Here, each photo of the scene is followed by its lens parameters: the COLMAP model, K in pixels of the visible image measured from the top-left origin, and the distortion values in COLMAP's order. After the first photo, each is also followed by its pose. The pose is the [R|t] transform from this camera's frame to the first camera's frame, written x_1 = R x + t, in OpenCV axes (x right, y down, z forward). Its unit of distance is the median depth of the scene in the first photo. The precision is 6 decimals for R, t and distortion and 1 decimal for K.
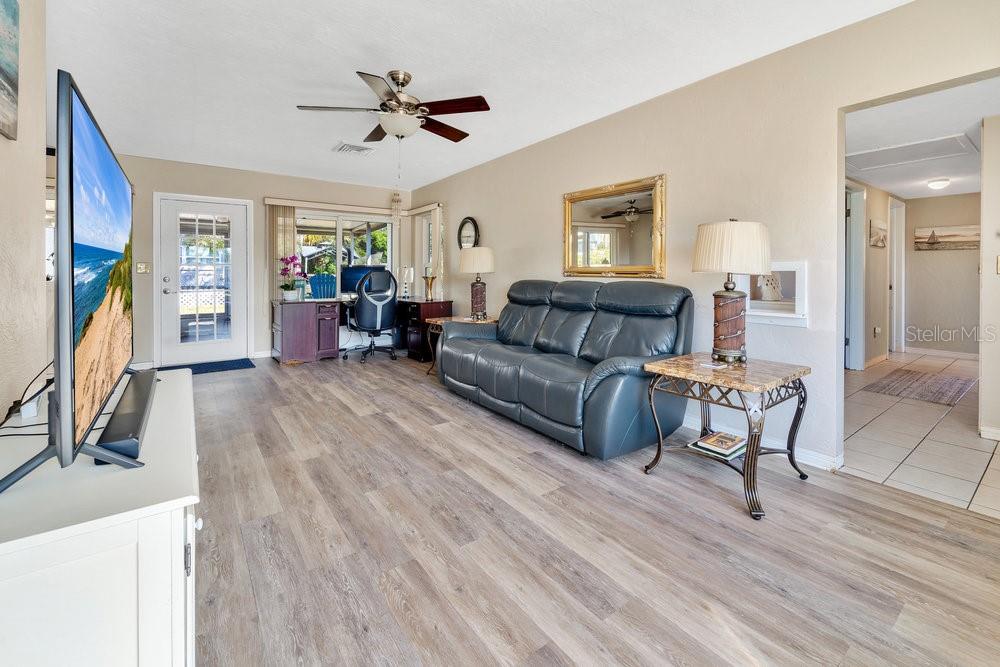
lens RADIAL K [[424.7, 0, 511.2], [0, 424.7, 276.9], [0, 0, 1]] dist [0.001500, -0.000084]
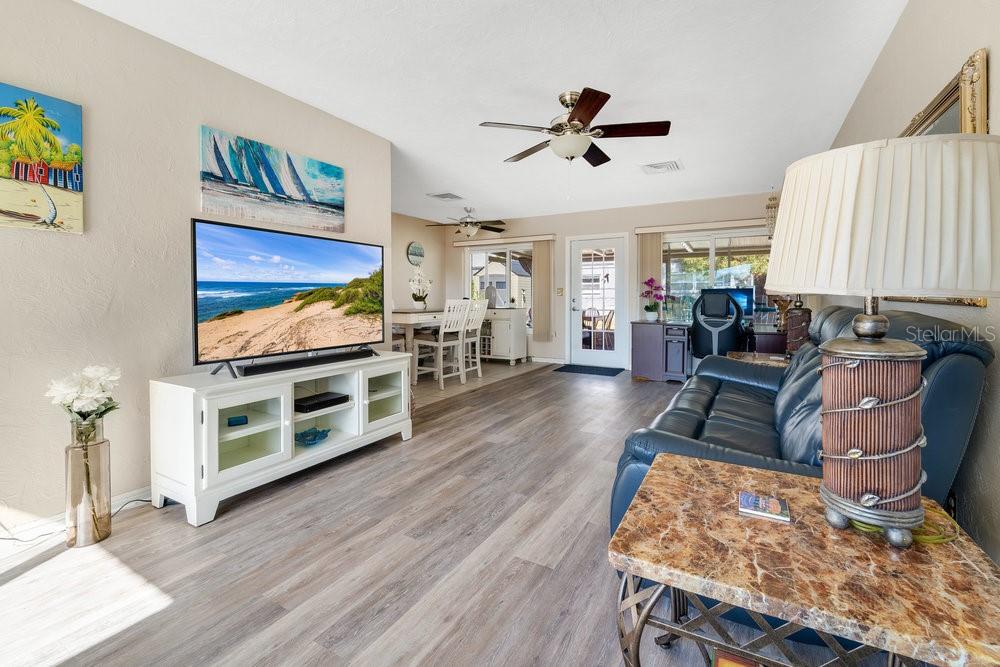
lens RADIAL K [[416.2, 0, 499.1], [0, 416.2, 308.2], [0, 0, 1]] dist [0.001107, -0.000364]
pose [[0.411670, 0.026339, -0.910952, 0.782522], [-0.007552, 0.999647, 0.025491, -0.002801], [0.911302, -0.003614, 0.411723, 0.614827]]
